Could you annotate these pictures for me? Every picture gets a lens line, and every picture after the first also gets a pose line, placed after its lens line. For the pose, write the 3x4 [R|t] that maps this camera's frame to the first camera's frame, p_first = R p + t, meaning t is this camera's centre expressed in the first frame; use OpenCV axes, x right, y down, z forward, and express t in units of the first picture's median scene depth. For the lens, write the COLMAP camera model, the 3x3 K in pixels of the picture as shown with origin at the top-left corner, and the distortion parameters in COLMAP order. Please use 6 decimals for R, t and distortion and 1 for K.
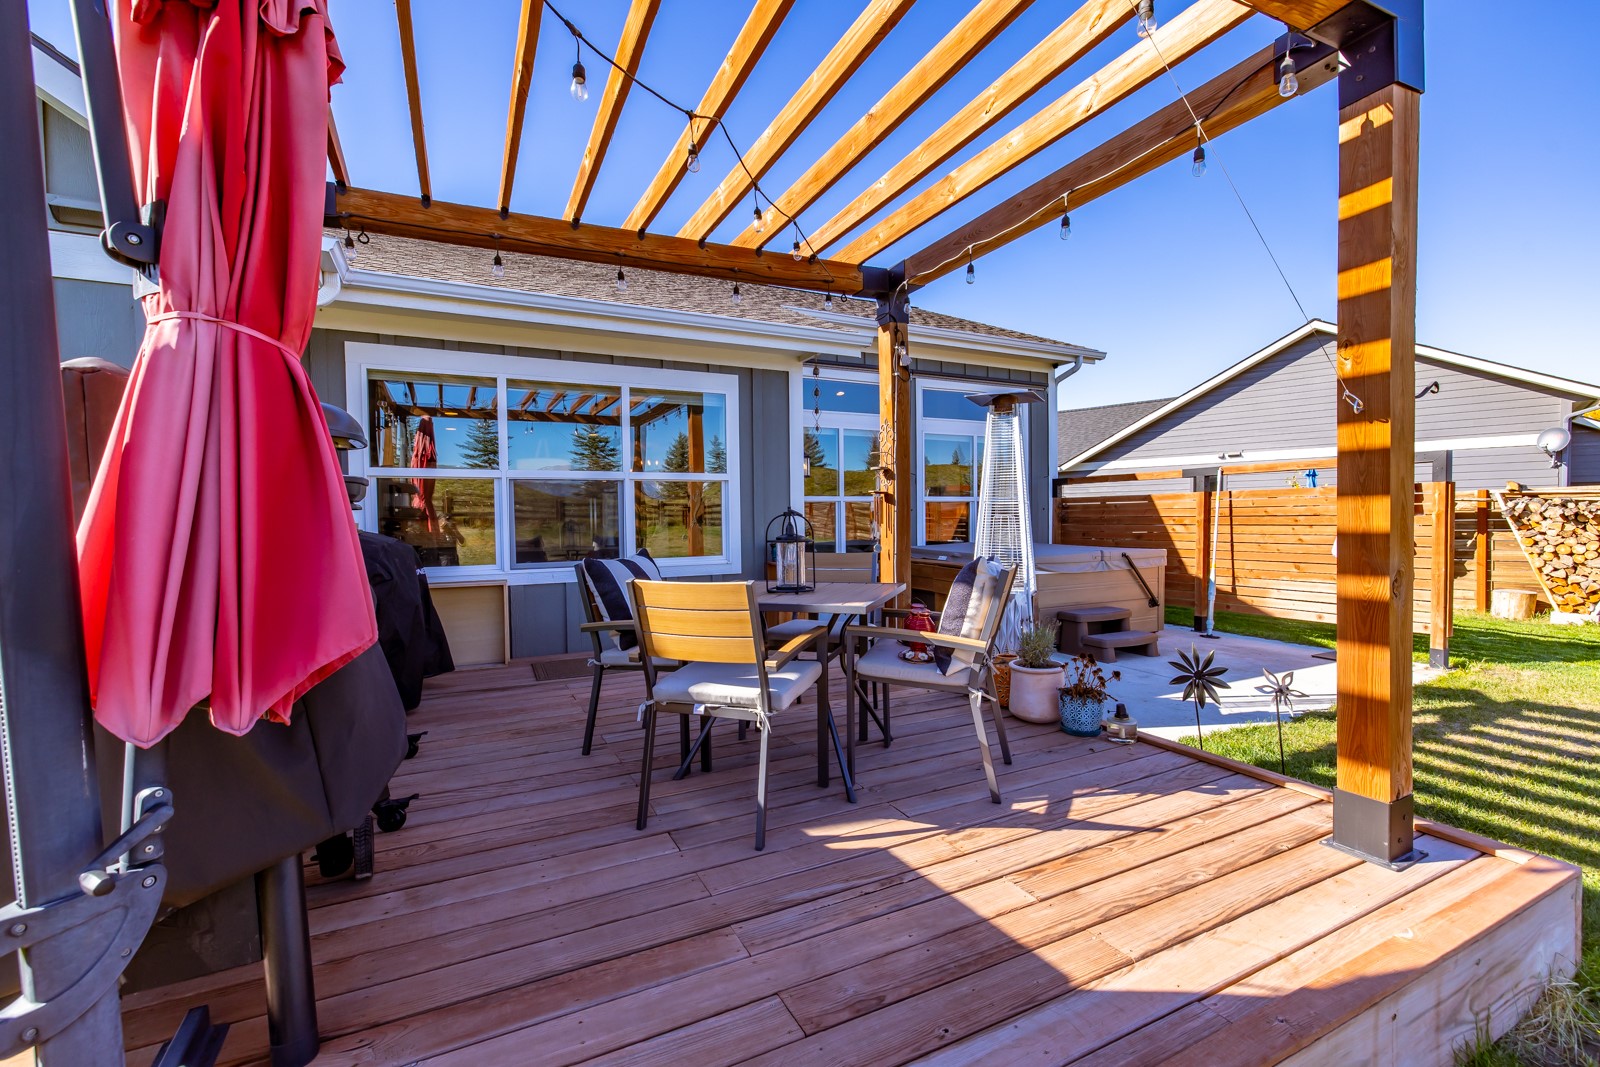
lens RADIAL K [[694.2, 0, 798.6], [0, 694.2, 543.2], [0, 0, 1]] dist [0.002566, 0.001241]
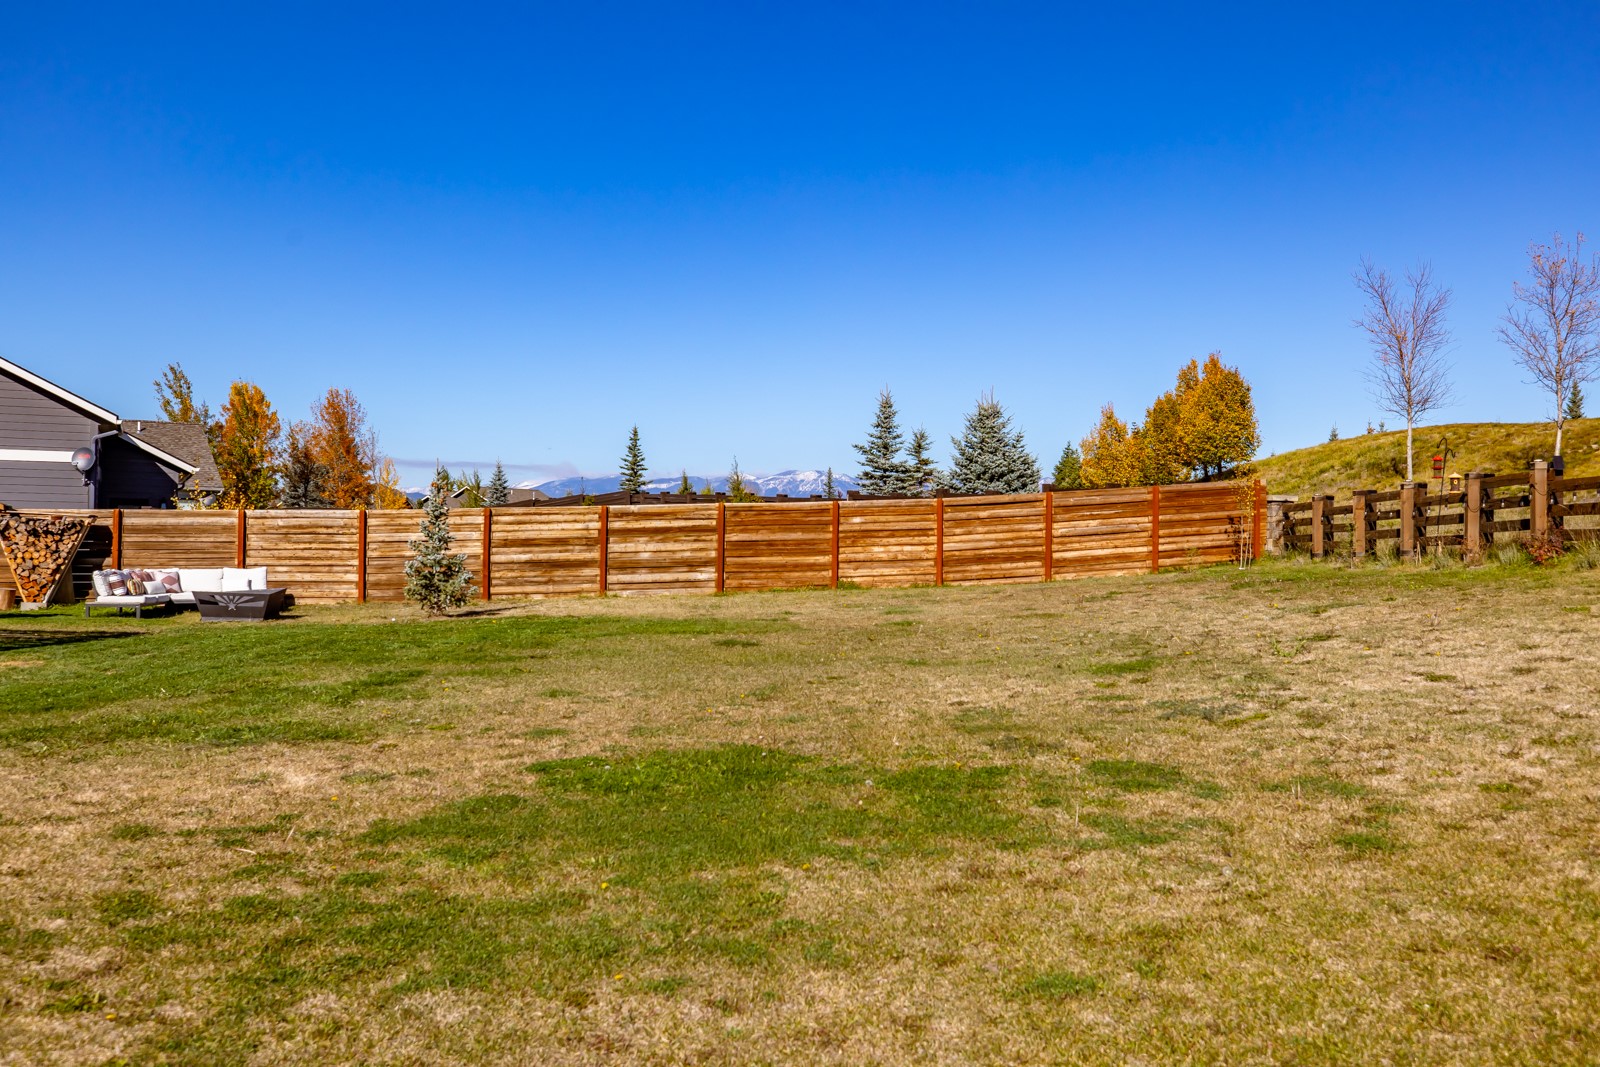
lens RADIAL K [[1539.8, 0, 786.4], [0, 1539.8, 524.6], [0, 0, 1]] dist [0.006195, 0.000000]
pose [[0.404426, 0.025880, 0.914204, -1.018362], [0.009888, 0.999417, -0.032667, 0.060064], [-0.914517, 0.022251, 0.403935, -1.517815]]
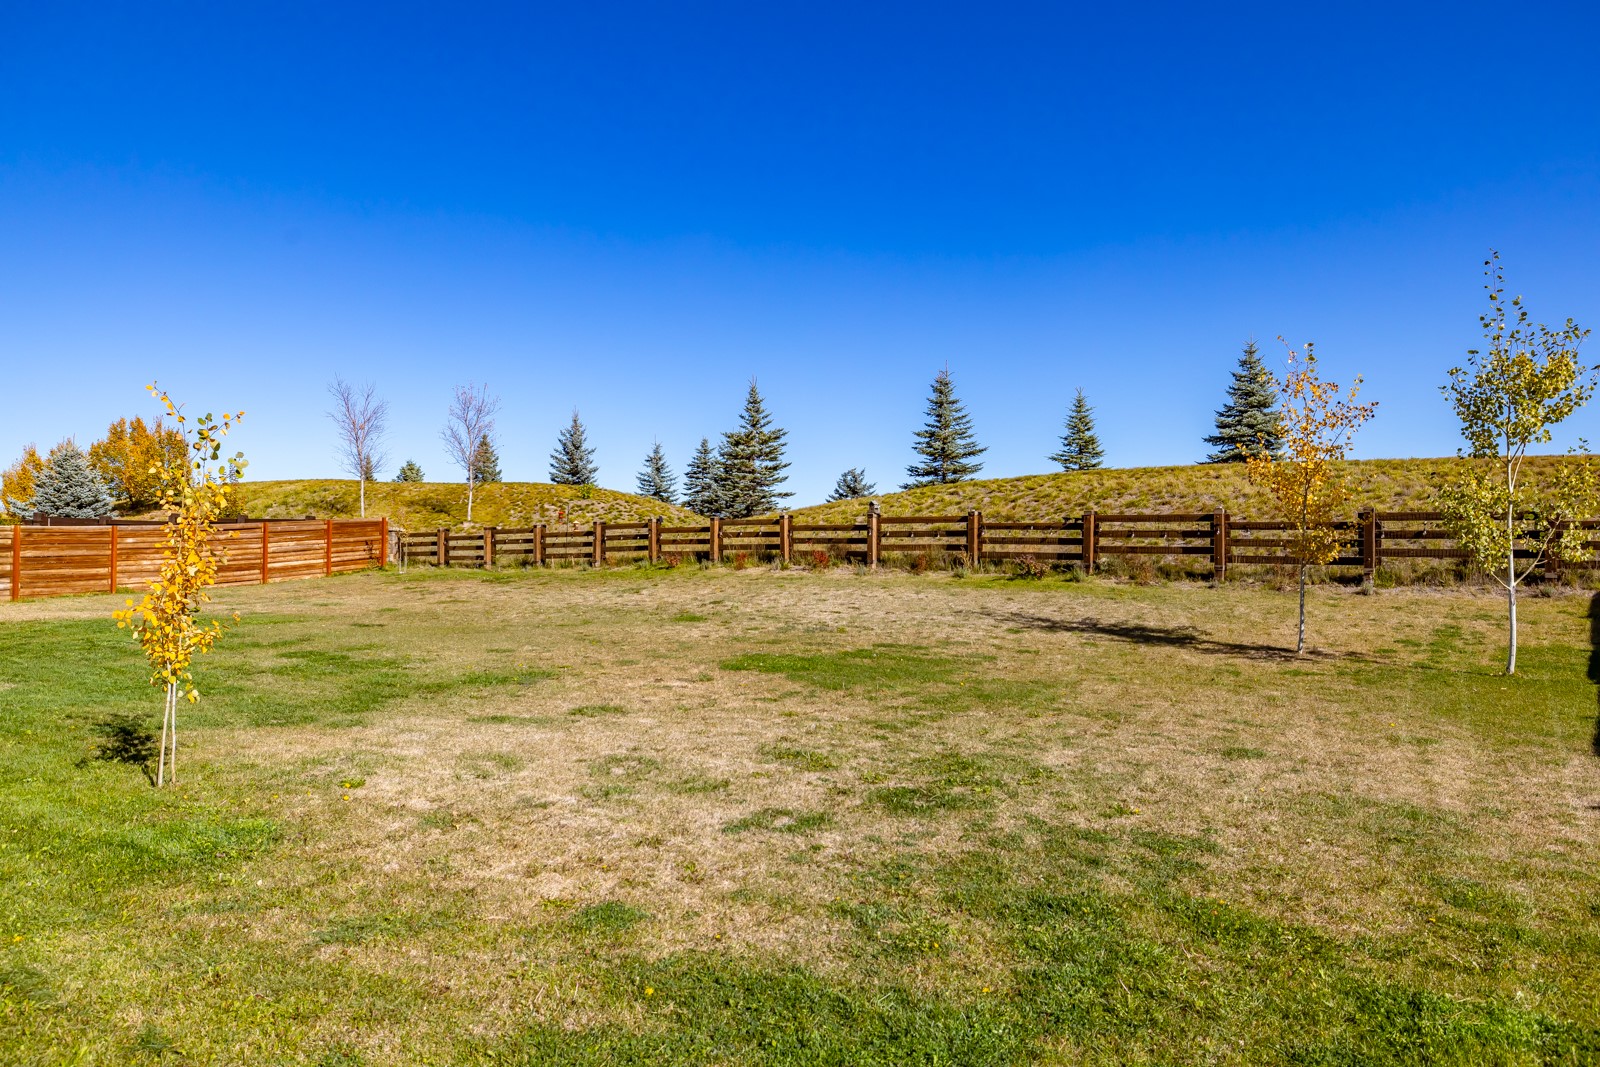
lens RADIAL K [[1038.3, 0, 792.4], [0, 1038.3, 536.6], [0, 0, 1]] dist [-0.000019, 0.000253]
pose [[-0.536944, 0.028211, 0.843146, -1.388928], [0.023567, 0.999552, -0.018435, 0.031802], [-0.843289, 0.009972, -0.537368, -0.348211]]
